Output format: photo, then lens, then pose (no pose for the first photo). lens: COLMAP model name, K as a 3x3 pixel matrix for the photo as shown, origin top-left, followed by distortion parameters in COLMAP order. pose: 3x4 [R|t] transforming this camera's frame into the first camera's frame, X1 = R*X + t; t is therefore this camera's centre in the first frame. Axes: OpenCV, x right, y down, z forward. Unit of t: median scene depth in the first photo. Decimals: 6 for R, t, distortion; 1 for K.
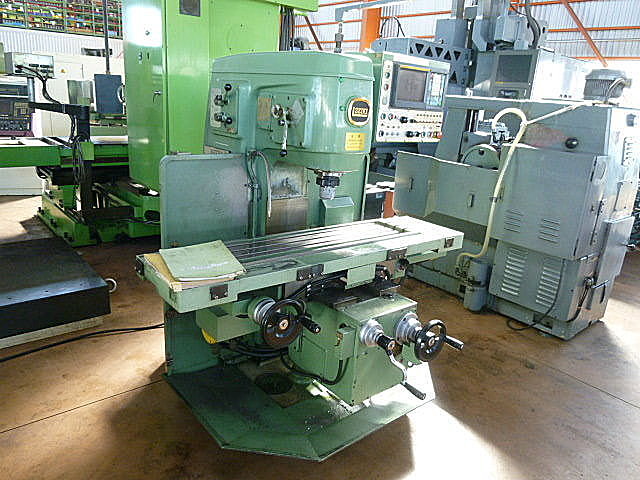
lens RADIAL K [[482.3, 0, 320.0], [0, 482.3, 240.0], [0, 0, 1]] dist [-0.046197, 0.002594]
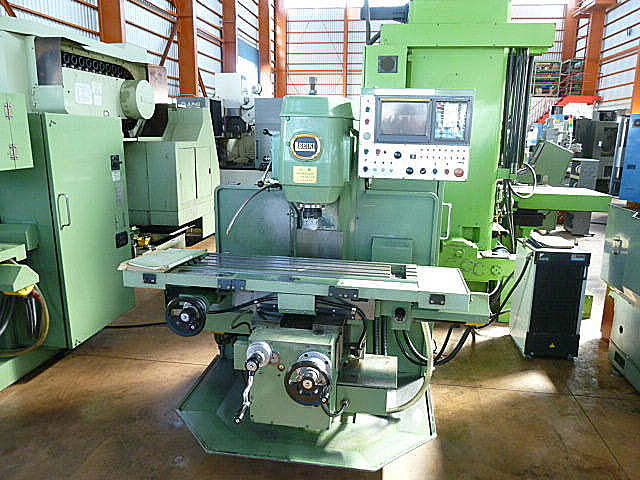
lens RADIAL K [[482.3, 0, 320.0], [0, 482.3, 240.0], [0, 0, 1]] dist [-0.046197, 0.002594]
pose [[0.680438, 0.102851, -0.725552, 0.766136], [-0.183437, 0.982486, -0.032758, -0.031365], [0.709475, 0.155383, 0.687387, 0.282267]]
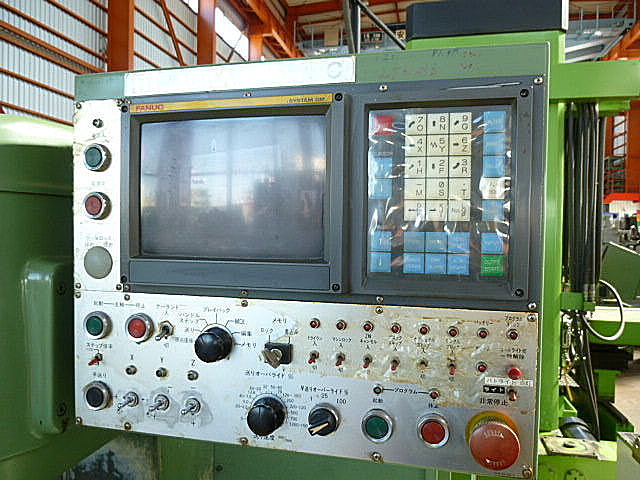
lens RADIAL K [[482.3, 0, 320.0], [0, 482.3, 240.0], [0, 0, 1]] dist [-0.046197, 0.002594]
pose [[0.623508, -0.053531, -0.779983, 0.374045], [-0.195187, 0.955403, -0.221600, -0.257450], [0.757060, 0.290412, 0.585253, 0.900880]]
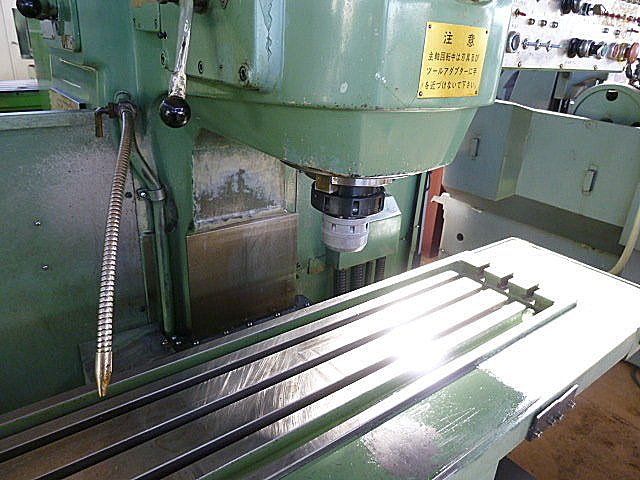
lens RADIAL K [[482.3, 0, 320.0], [0, 482.3, 240.0], [0, 0, 1]] dist [-0.046197, 0.002594]
pose [[0.999590, -0.008238, -0.027419, 0.005813], [0.011242, 0.993723, 0.111301, -0.122716], [0.026330, -0.111564, 0.993408, 0.648017]]
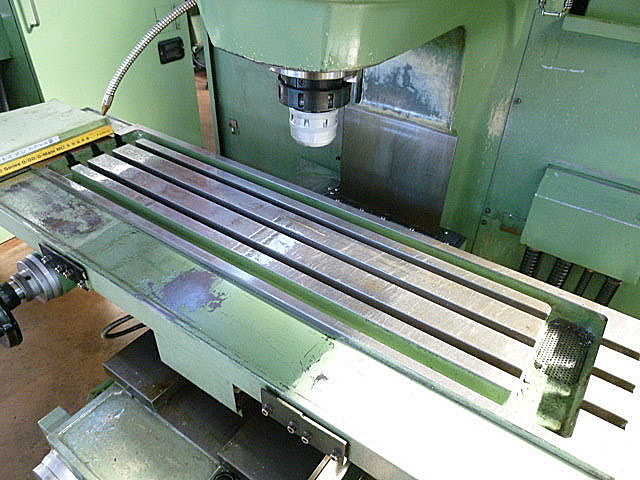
lens RADIAL K [[461.0, 0, 320.0], [0, 461.0, 240.0], [0, 0, 1]] dist [-0.026175, 0.002817]
pose [[0.277348, 0.531888, -0.800108, 0.295295], [-0.282581, 0.841103, 0.461187, -0.170425], [0.918273, 0.098186, 0.383580, 0.855767]]
